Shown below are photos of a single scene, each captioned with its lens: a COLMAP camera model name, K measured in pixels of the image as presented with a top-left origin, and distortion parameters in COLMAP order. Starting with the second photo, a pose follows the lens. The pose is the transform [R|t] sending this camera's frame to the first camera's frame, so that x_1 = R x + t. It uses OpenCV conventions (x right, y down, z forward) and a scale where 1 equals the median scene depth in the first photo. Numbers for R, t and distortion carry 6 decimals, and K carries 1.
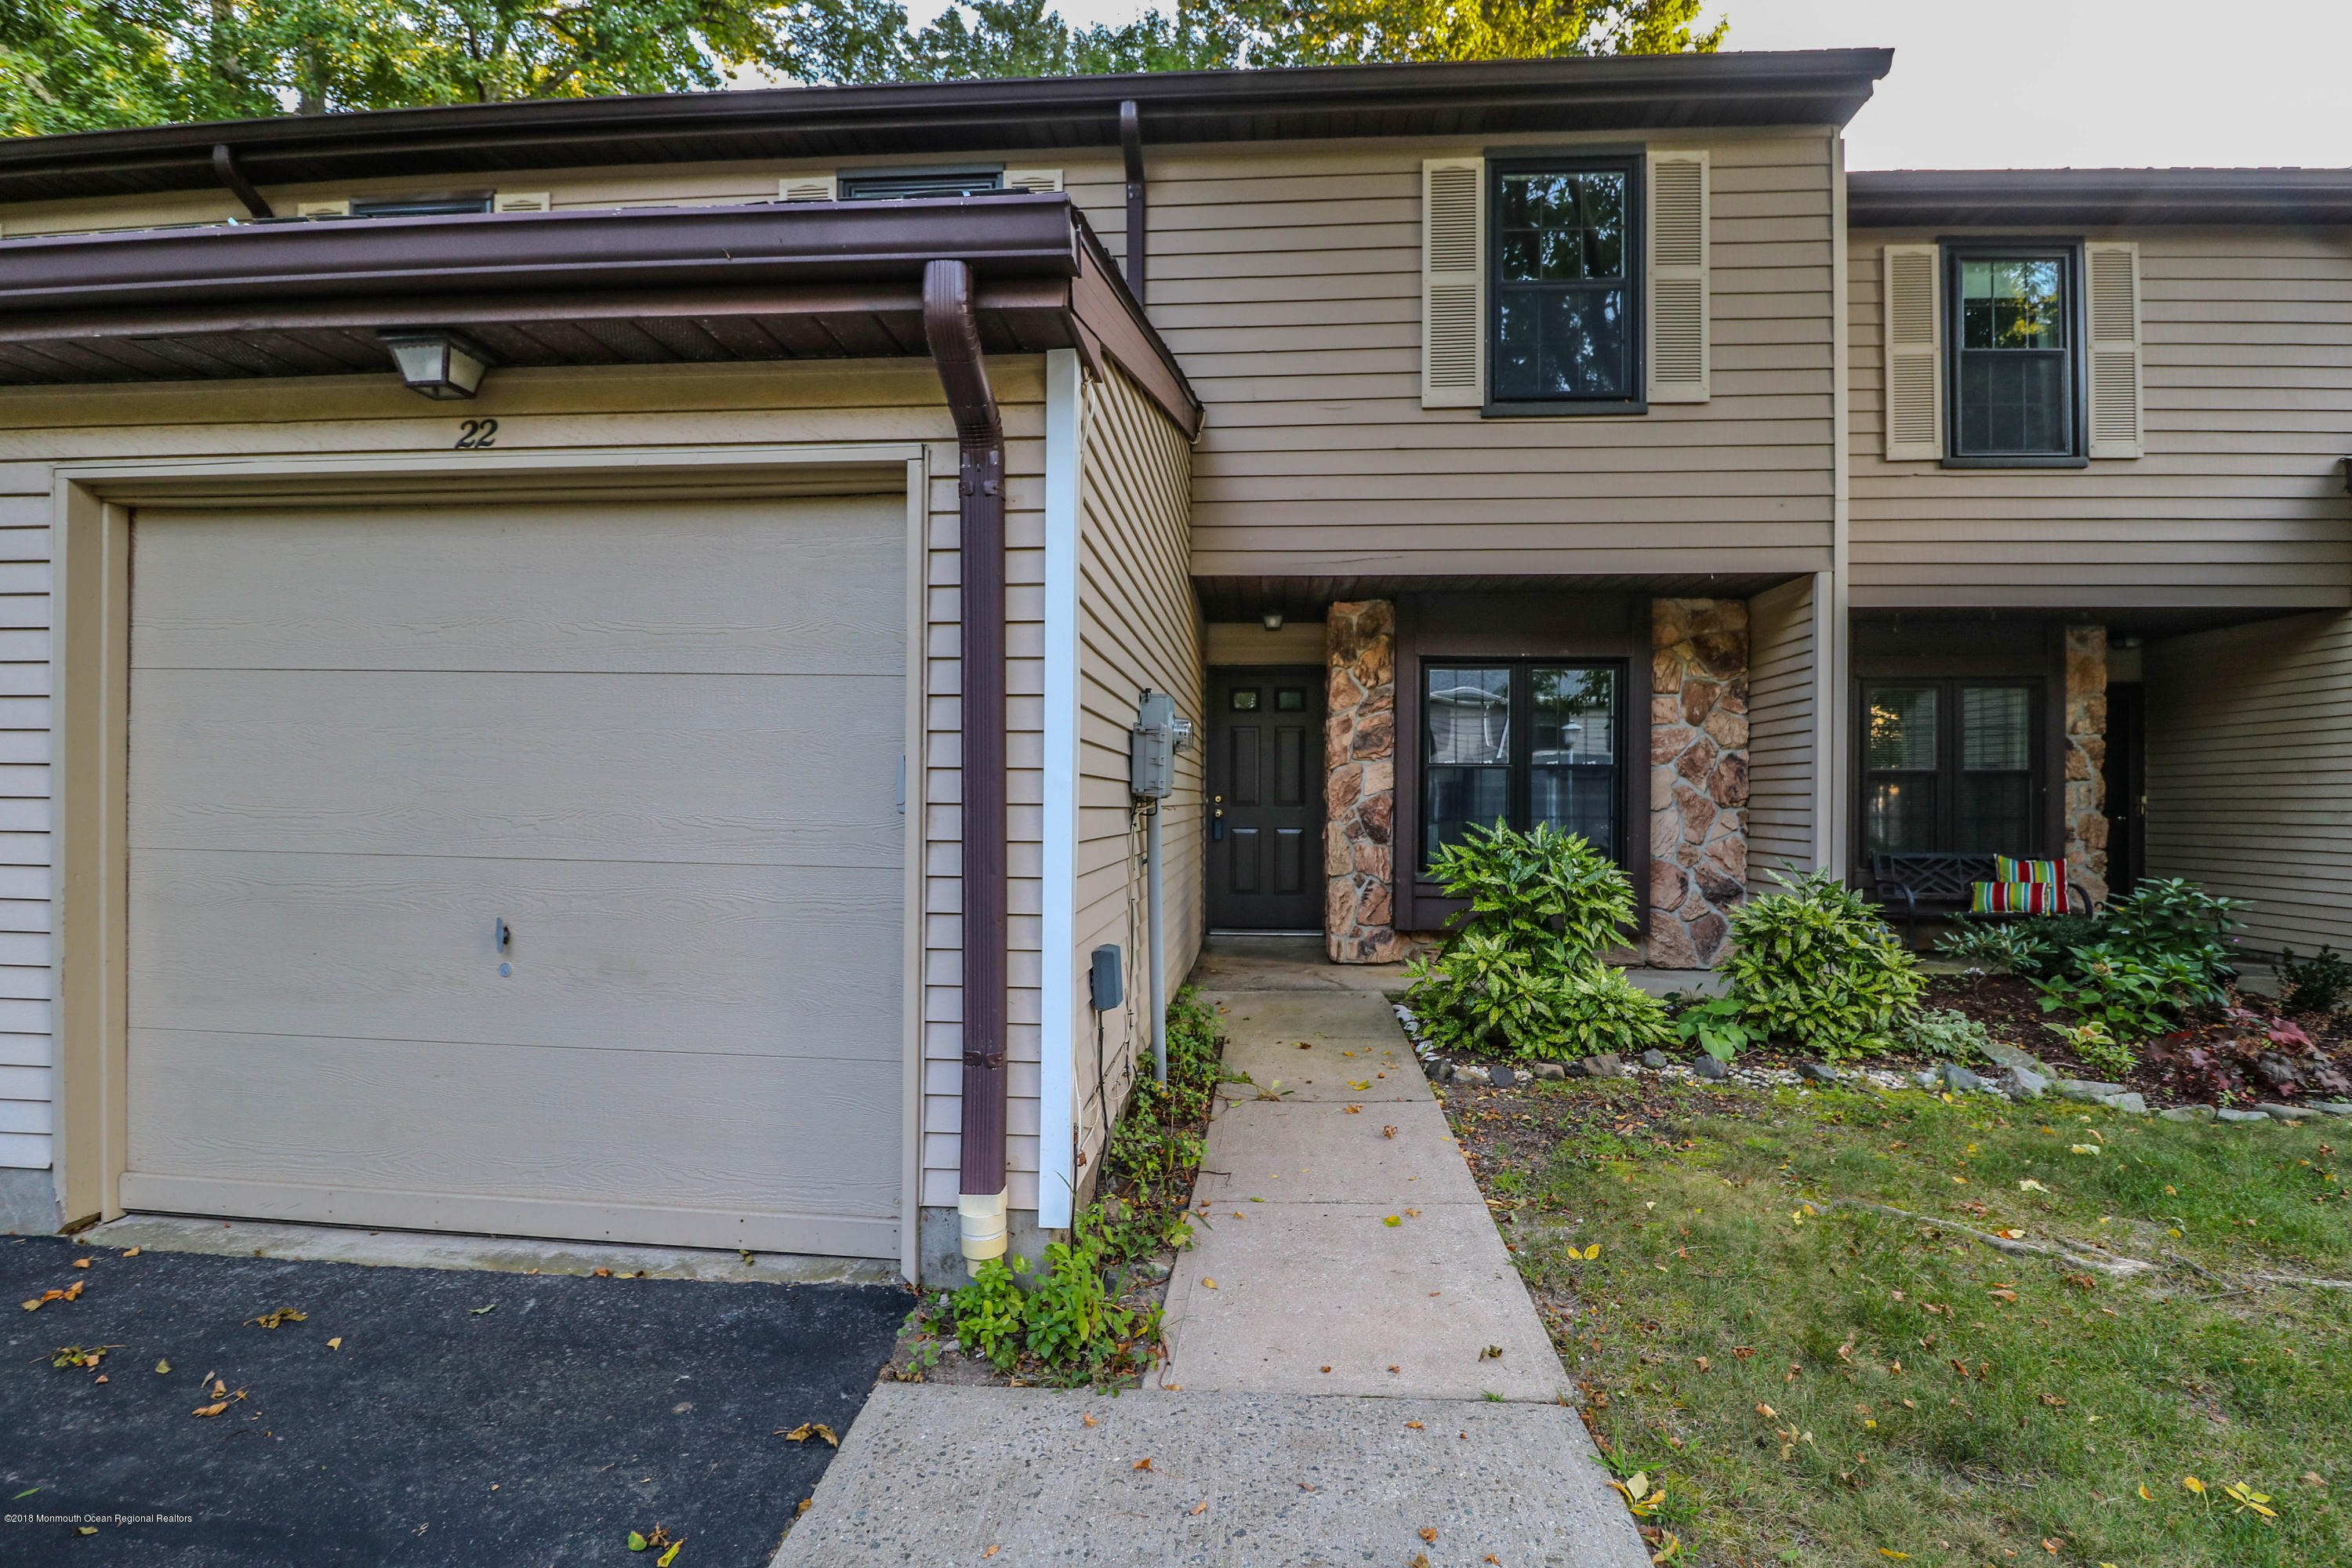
lens RADIAL K [[1136.2, 0, 1171.4], [0, 1136.2, 791.5], [0, 0, 1]] dist [0.000417, 0.000033]
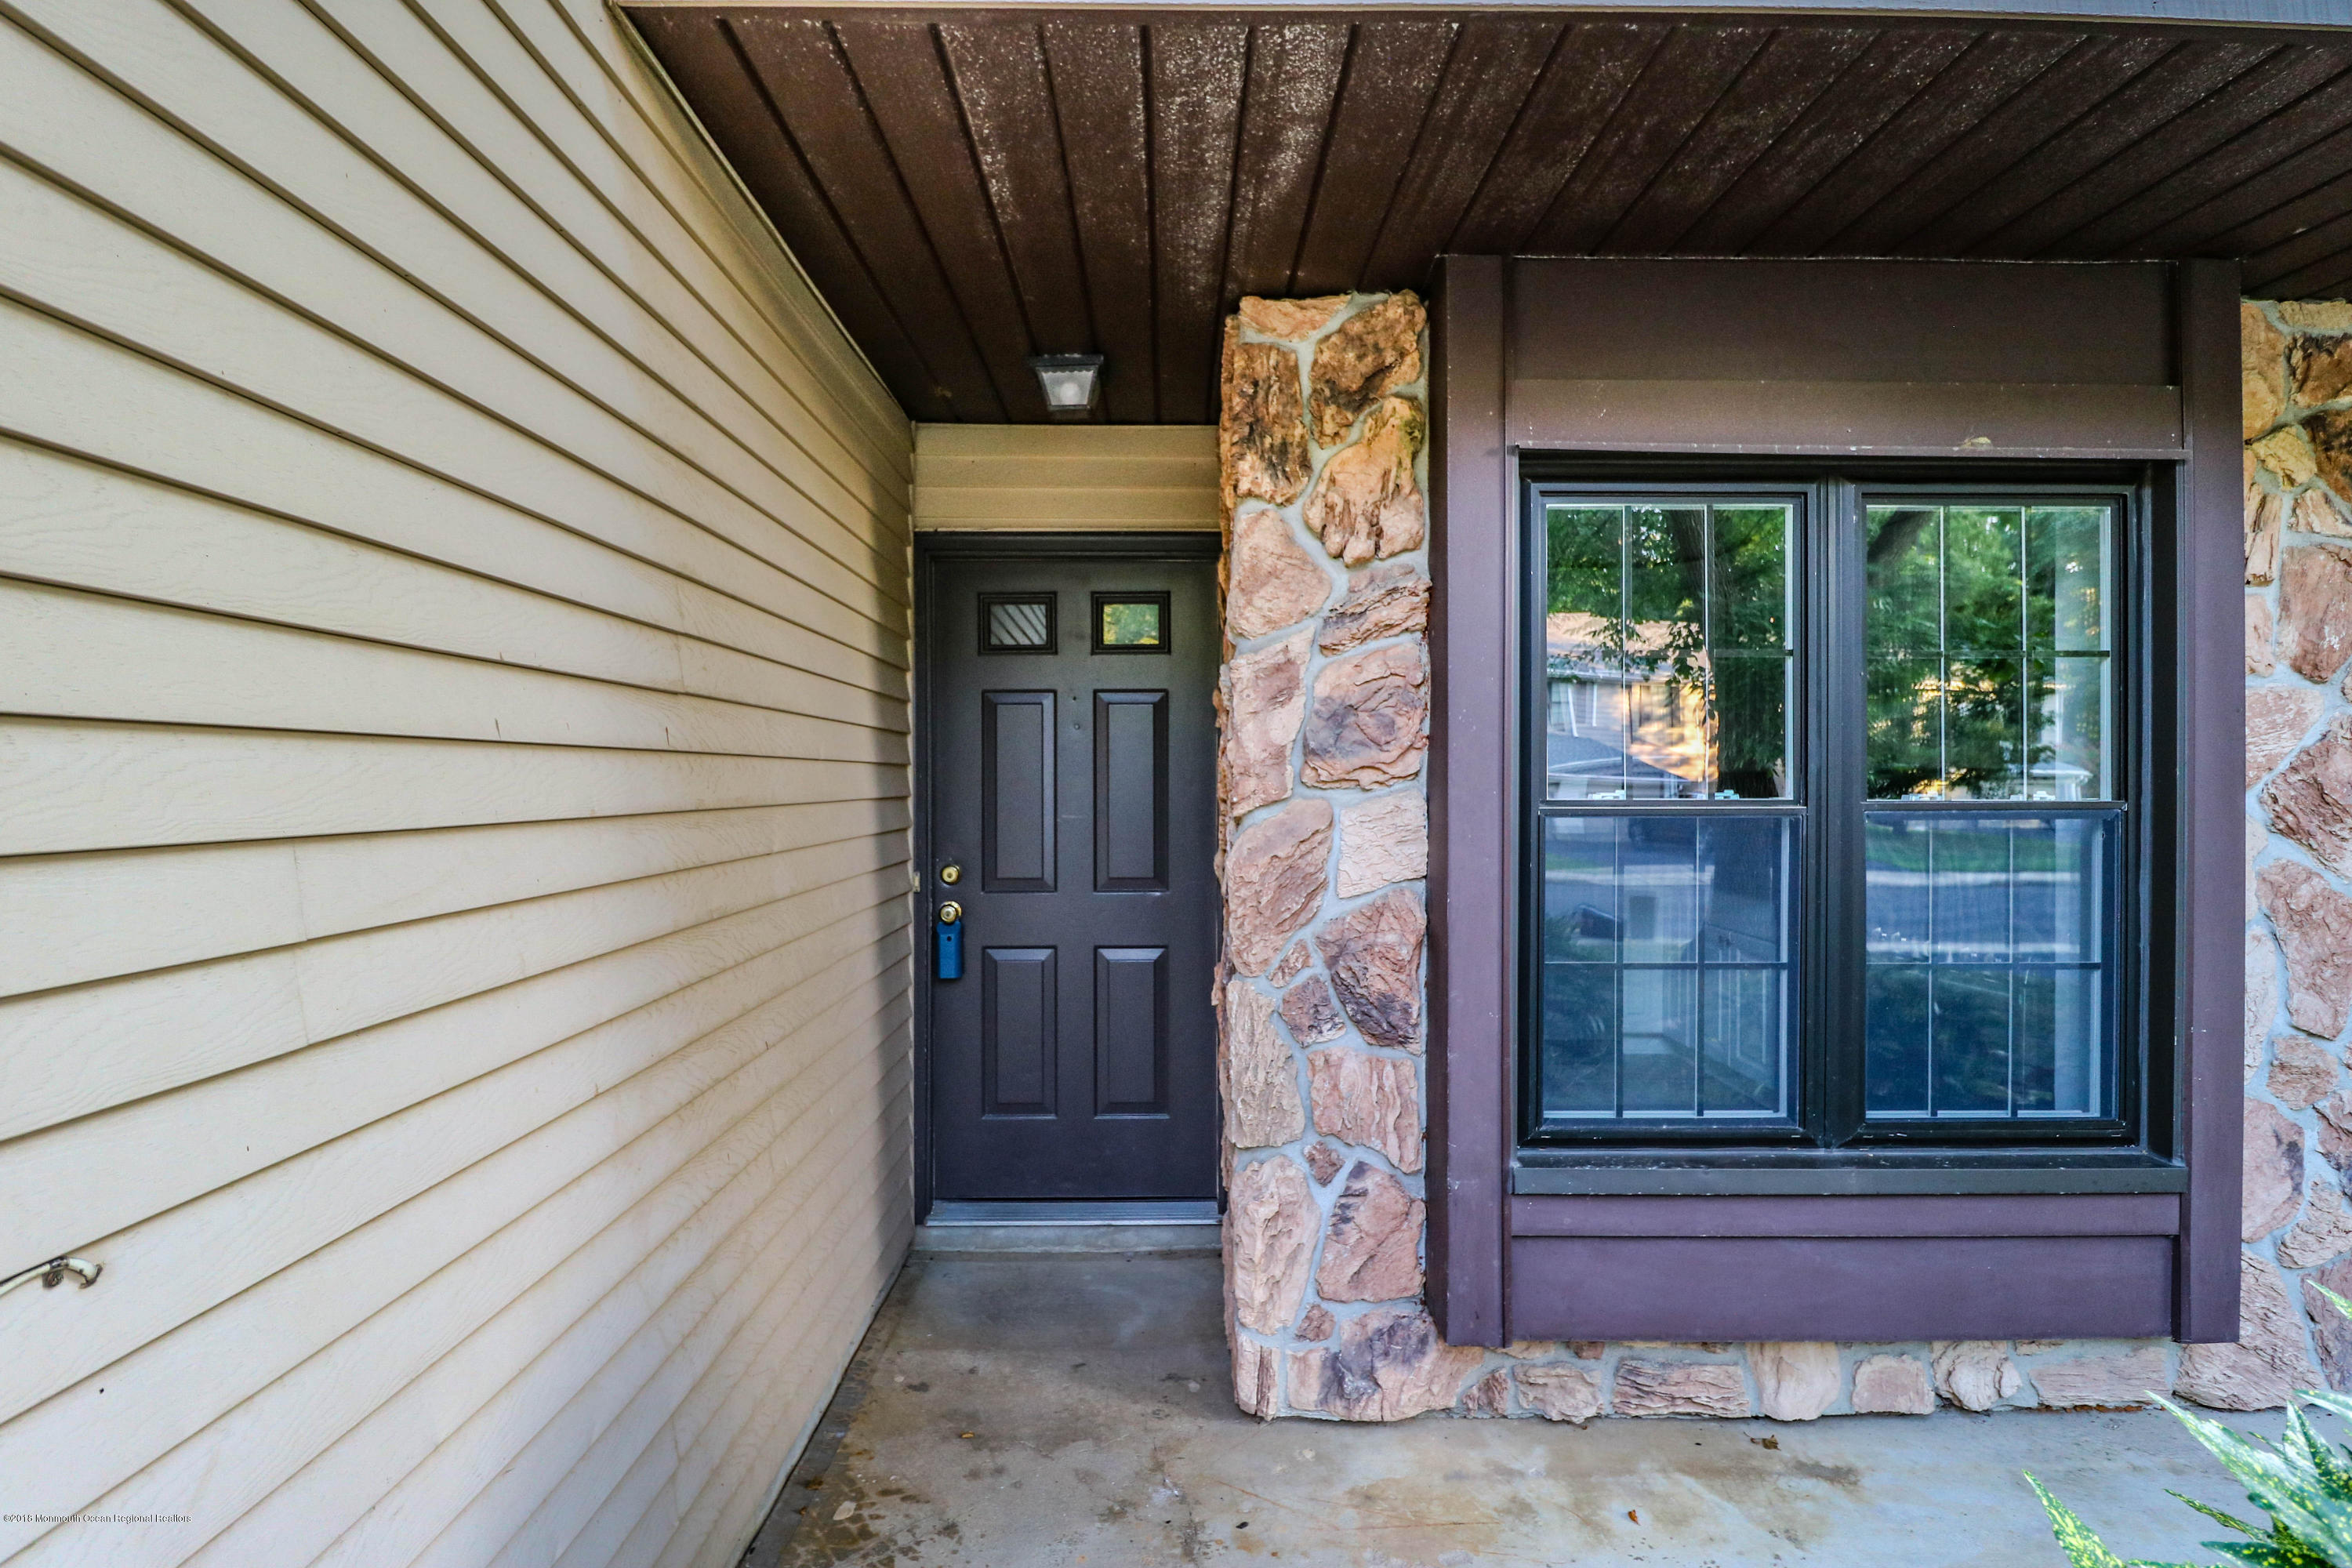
lens RADIAL K [[1136.2, 0, 1178.5], [0, 1136.2, 781.9], [0, 0, 1]] dist [0.000417, 0.000033]
pose [[0.995399, -0.008030, 0.095479, 0.093920], [0.006790, 0.999888, 0.013300, -0.034285], [-0.095575, -0.012591, 0.995343, 0.682952]]
